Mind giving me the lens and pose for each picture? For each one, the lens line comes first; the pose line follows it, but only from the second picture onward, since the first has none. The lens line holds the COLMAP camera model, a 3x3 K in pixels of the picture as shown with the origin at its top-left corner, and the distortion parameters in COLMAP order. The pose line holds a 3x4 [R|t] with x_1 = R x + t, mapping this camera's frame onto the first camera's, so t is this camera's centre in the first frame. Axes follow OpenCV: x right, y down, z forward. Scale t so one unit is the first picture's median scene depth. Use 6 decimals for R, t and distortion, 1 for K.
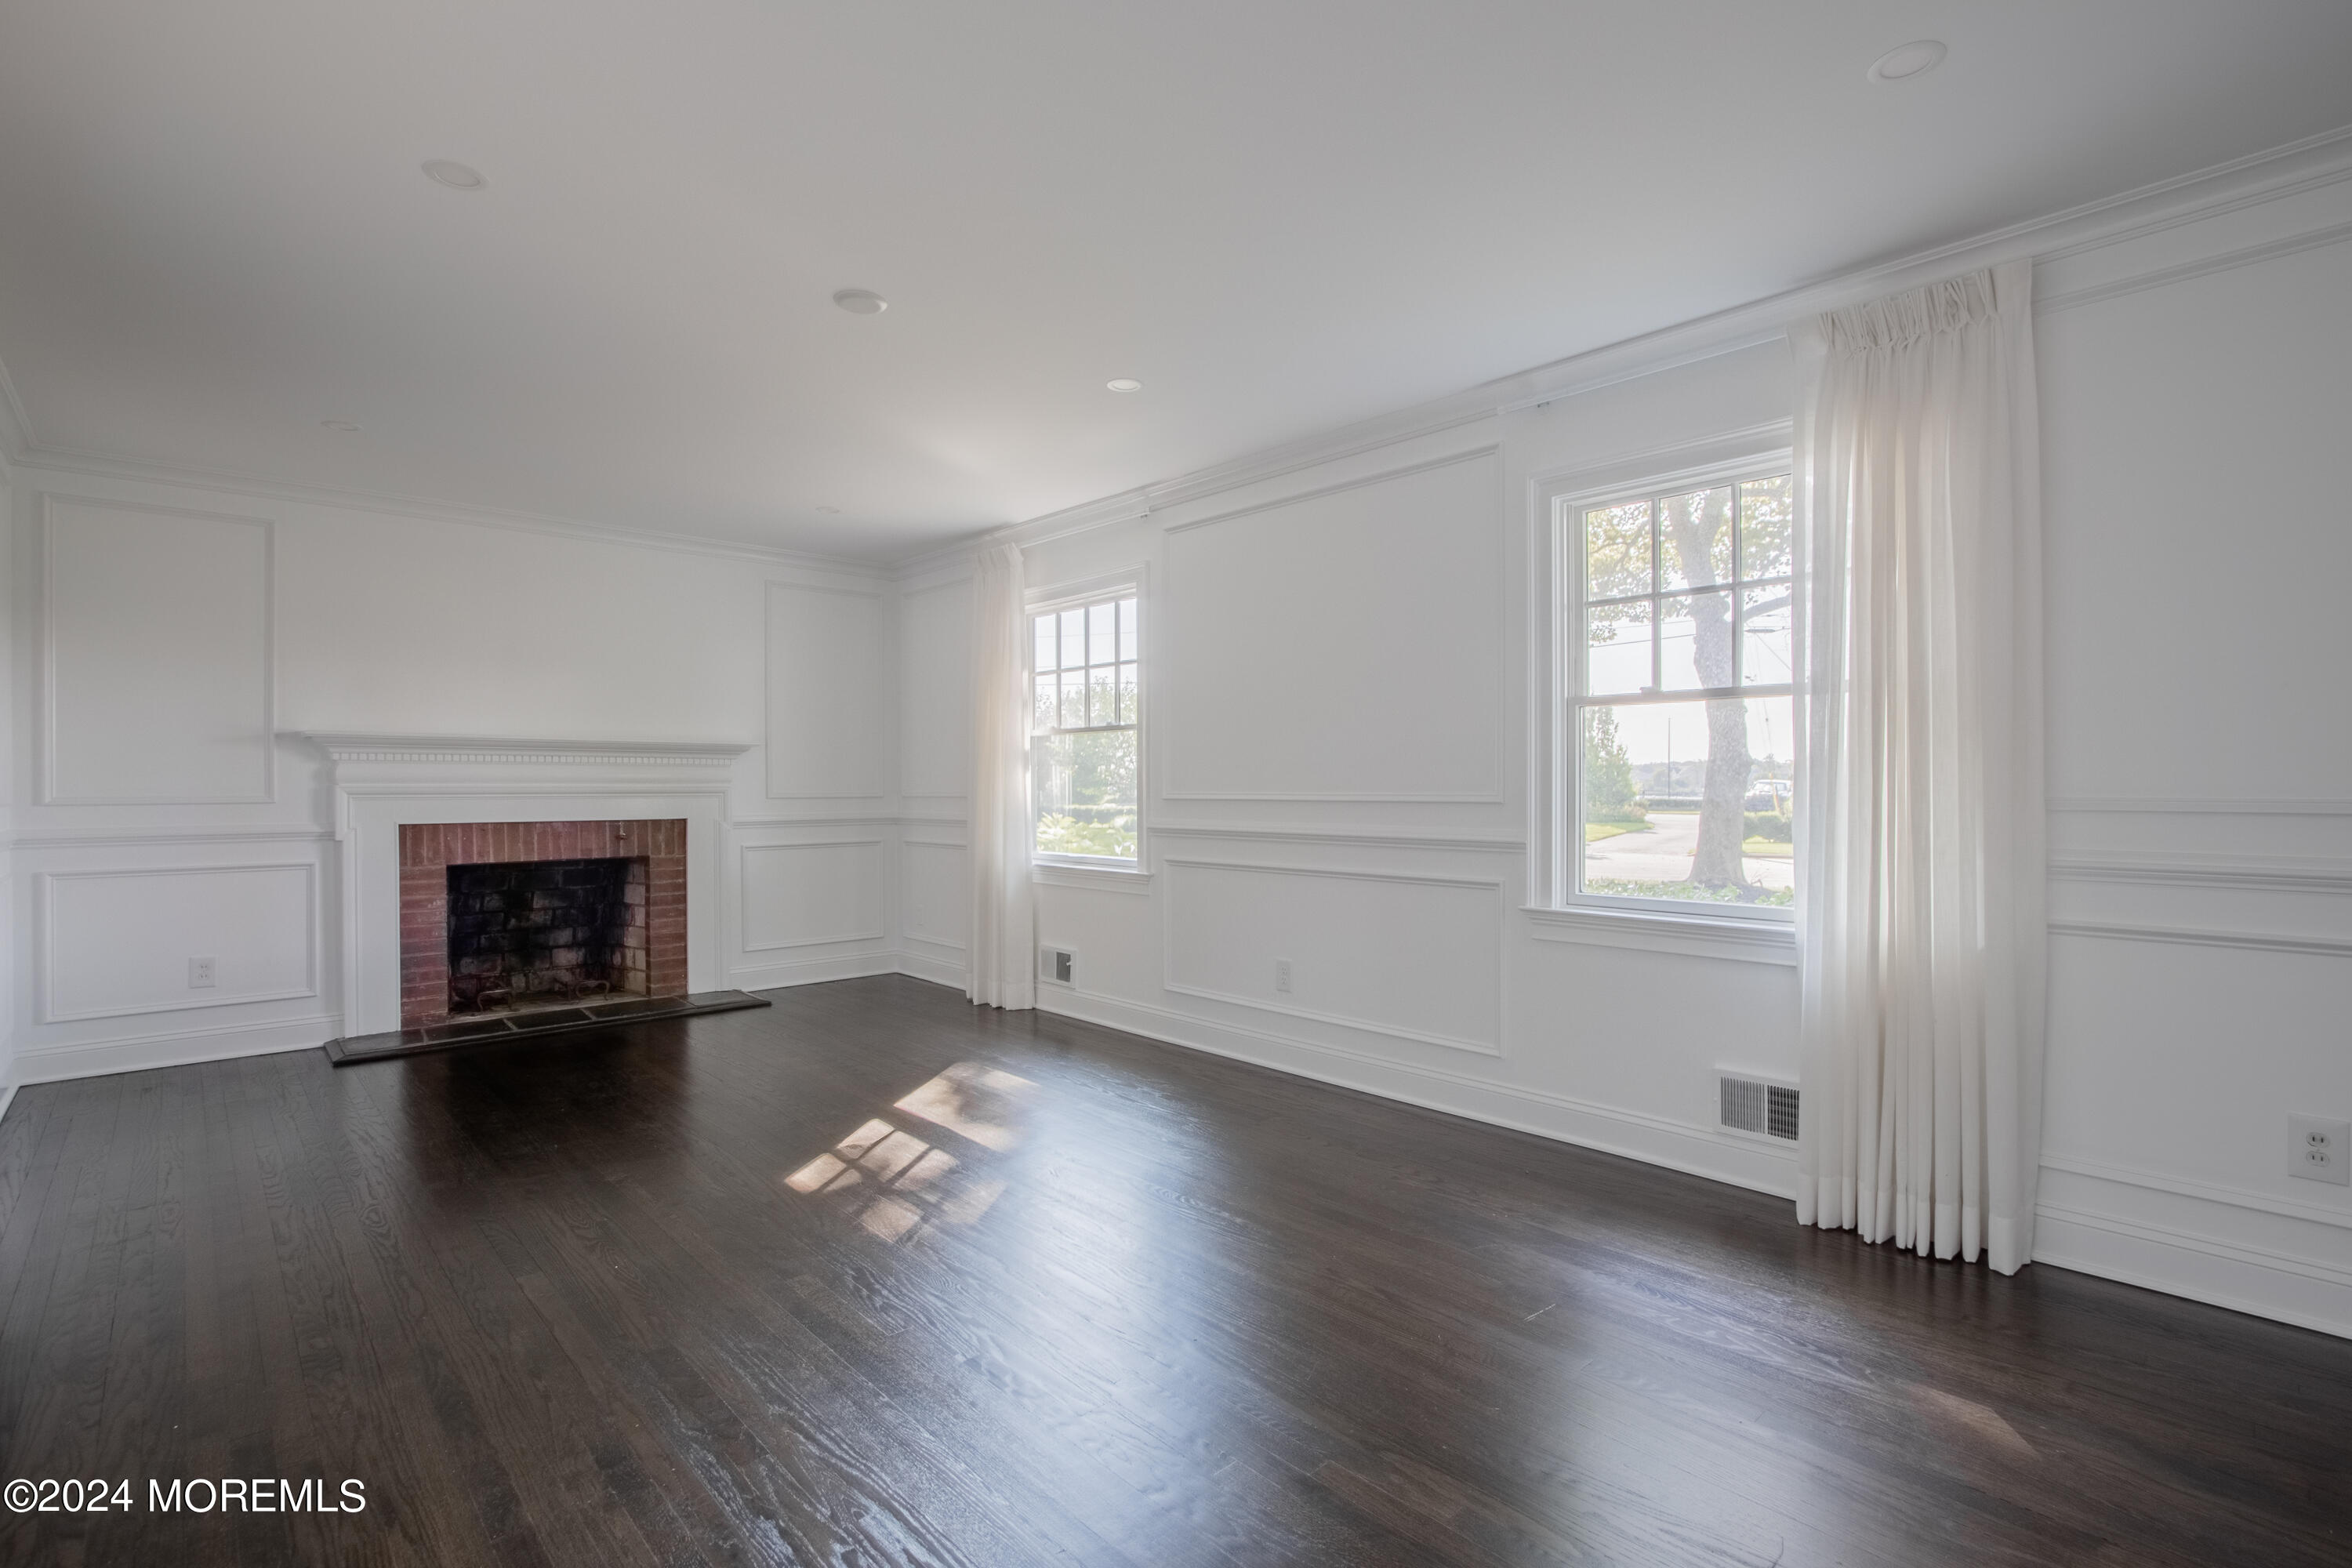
lens RADIAL K [[1085.5, 0, 1169.1], [0, 1085.5, 782.9], [0, 0, 1]] dist [-0.031252, 0.010905]
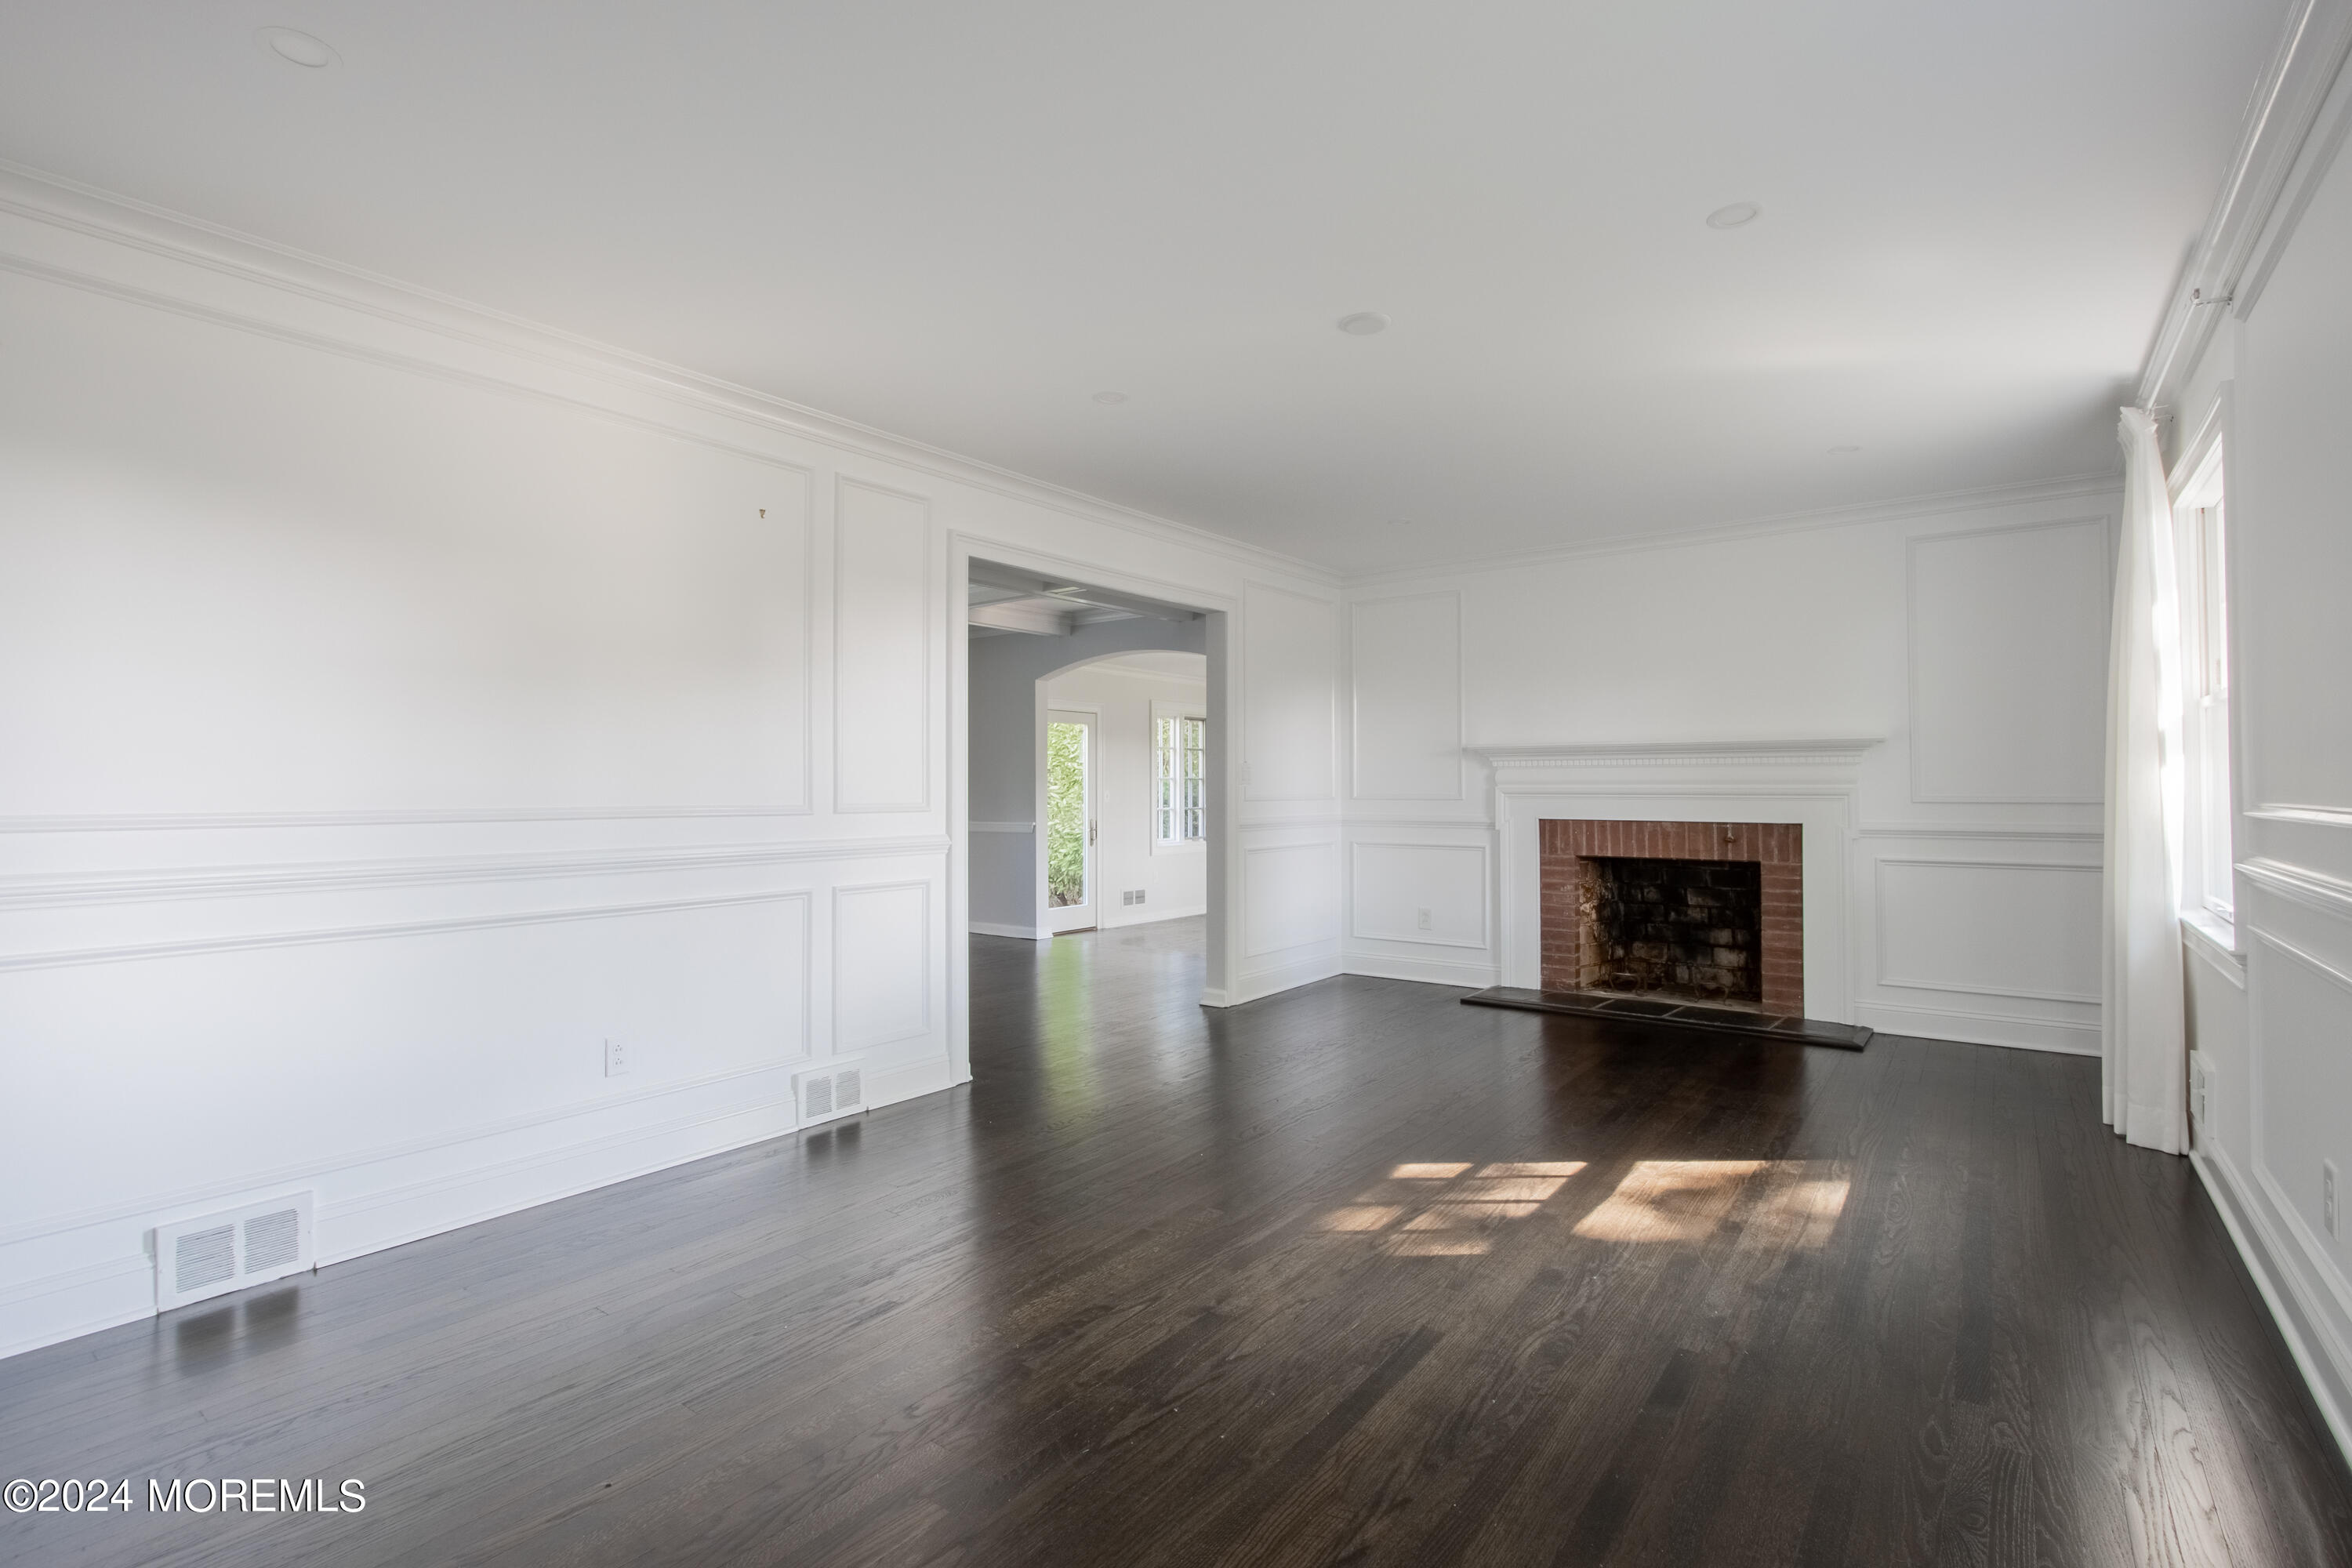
lens RADIAL K [[1085.5, 0, 1169.1], [0, 1085.5, 782.9], [0, 0, 1]] dist [-0.031252, 0.010905]
pose [[0.168393, -0.000973, -0.985719, 0.366404], [0.002725, 0.999996, -0.000522, -0.002126], [0.985716, -0.002598, 0.168395, 0.339403]]
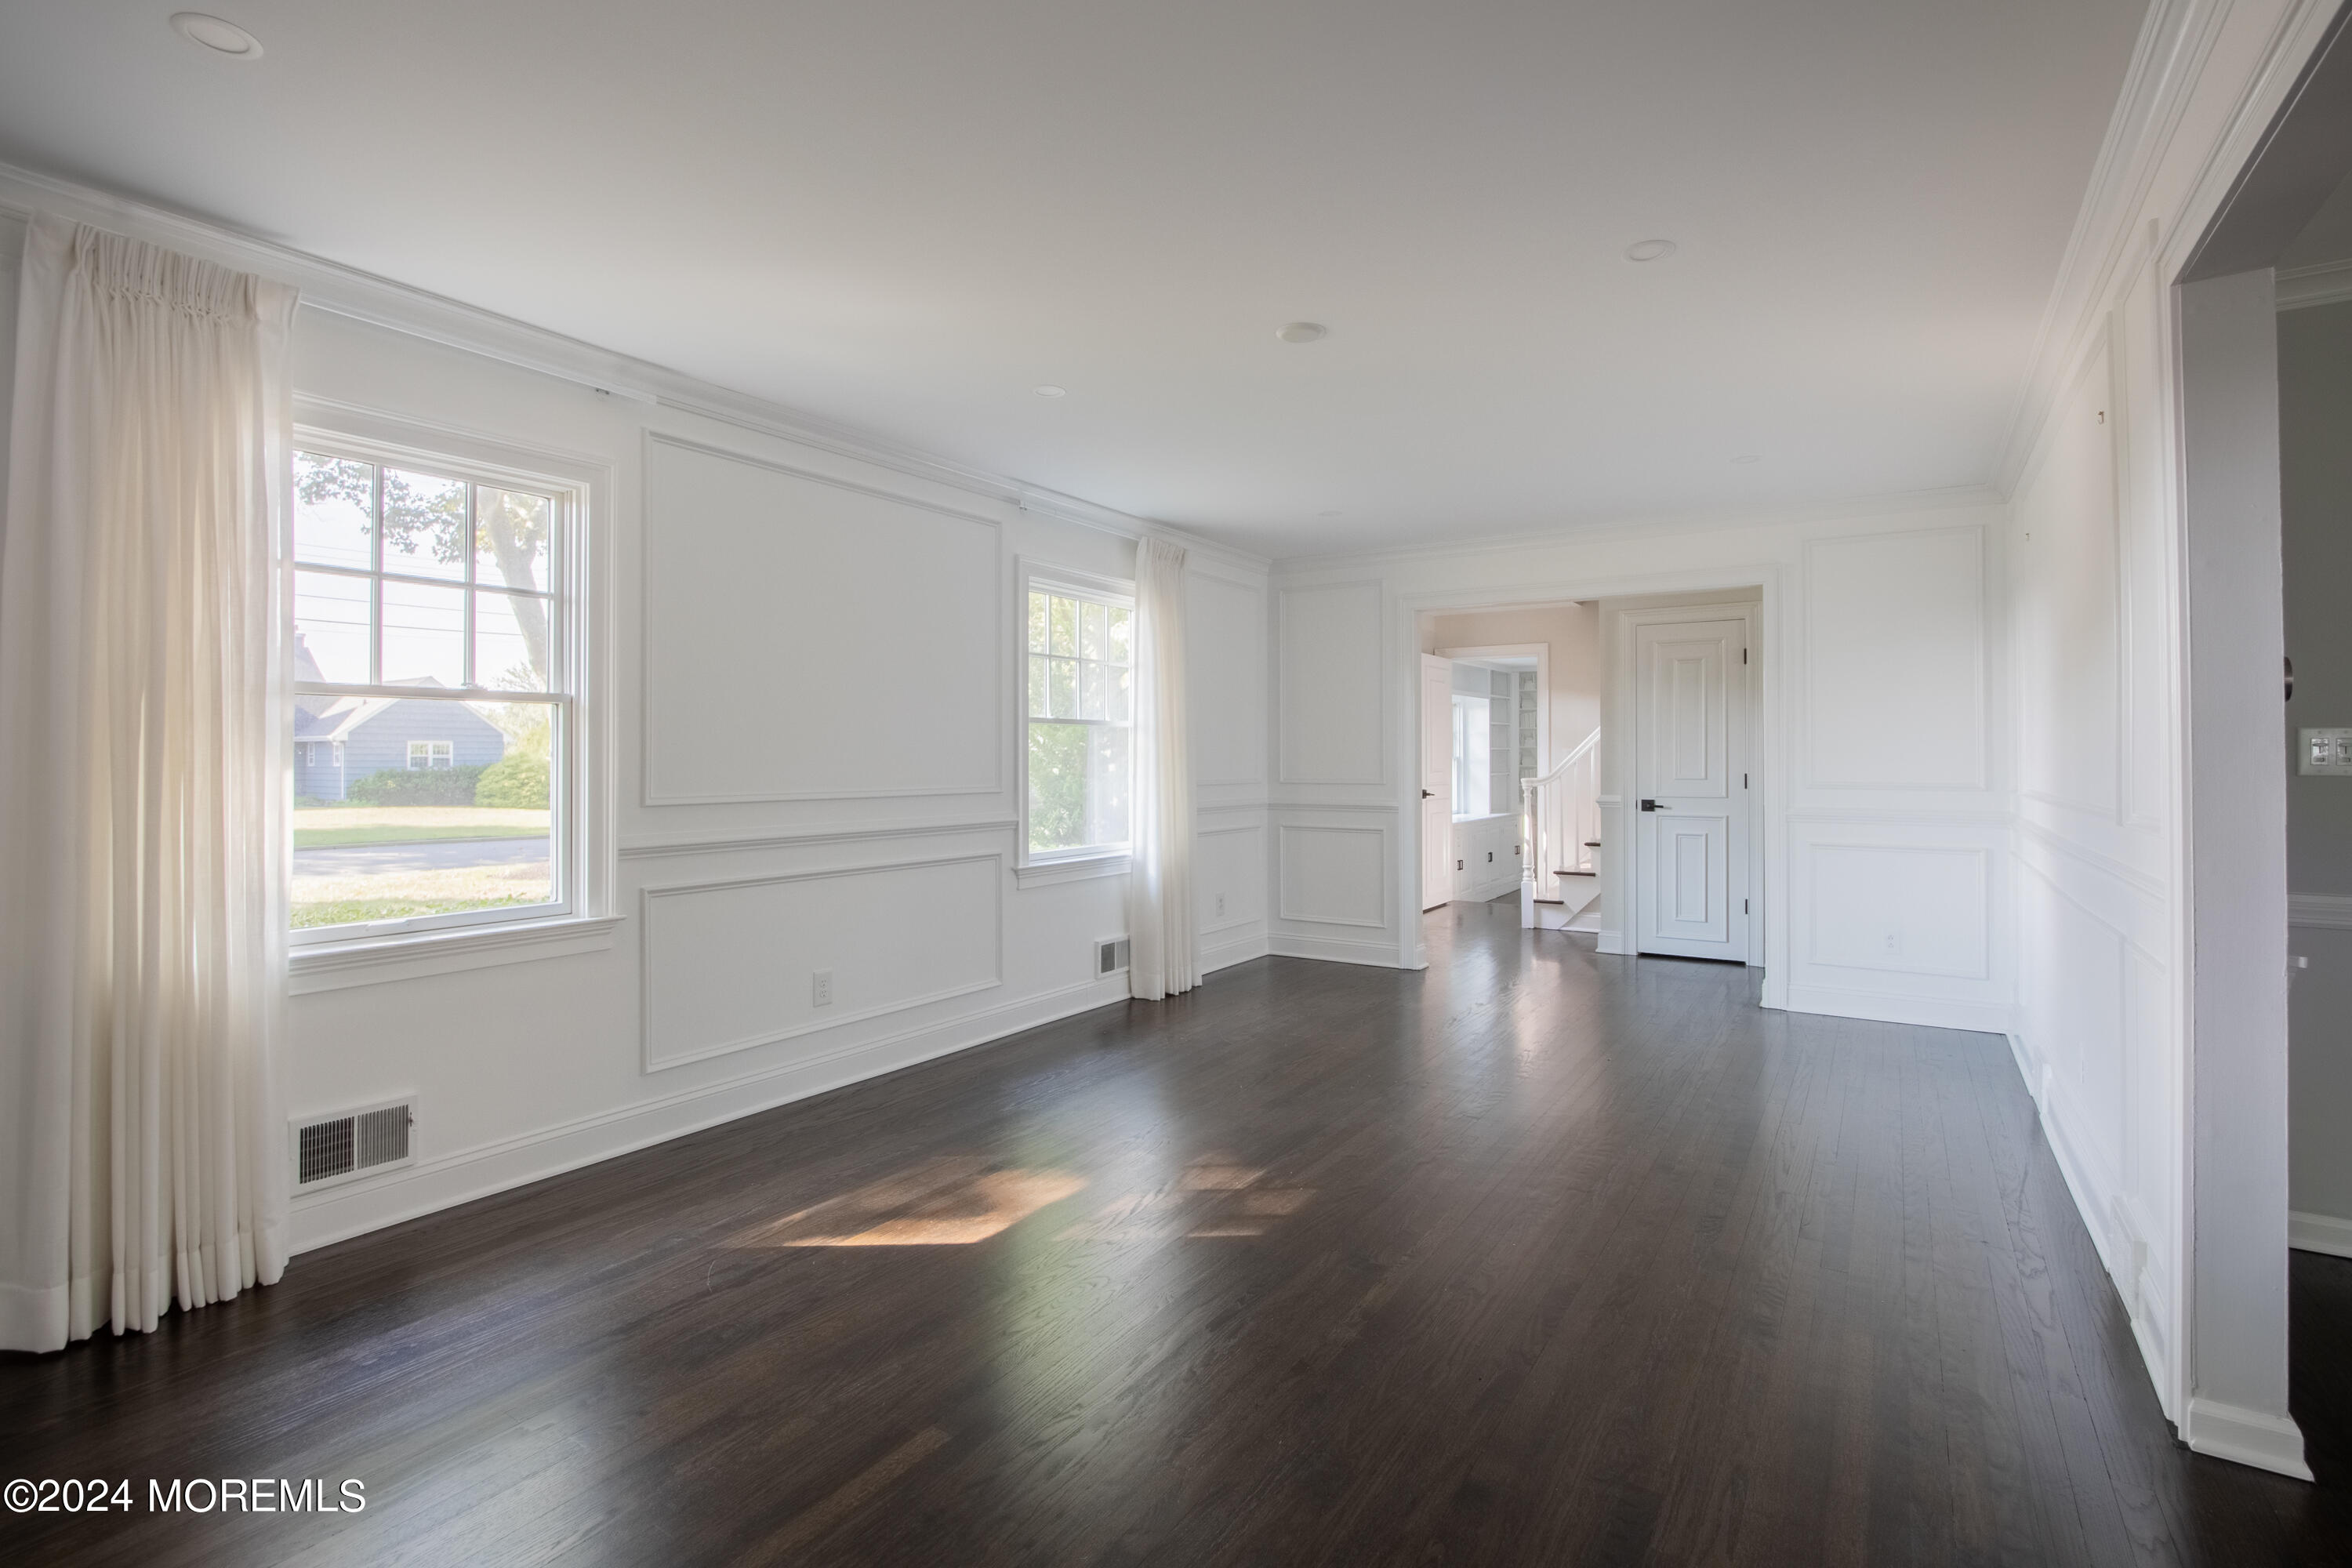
lens RADIAL K [[1085.5, 0, 1169.1], [0, 1085.5, 782.9], [0, 0, 1]] dist [-0.031252, 0.010905]
pose [[-0.231383, -0.015823, 0.972734, -0.674036], [0.001170, 0.999862, 0.016543, -0.009283], [-0.972862, 0.004966, -0.231332, 0.713337]]
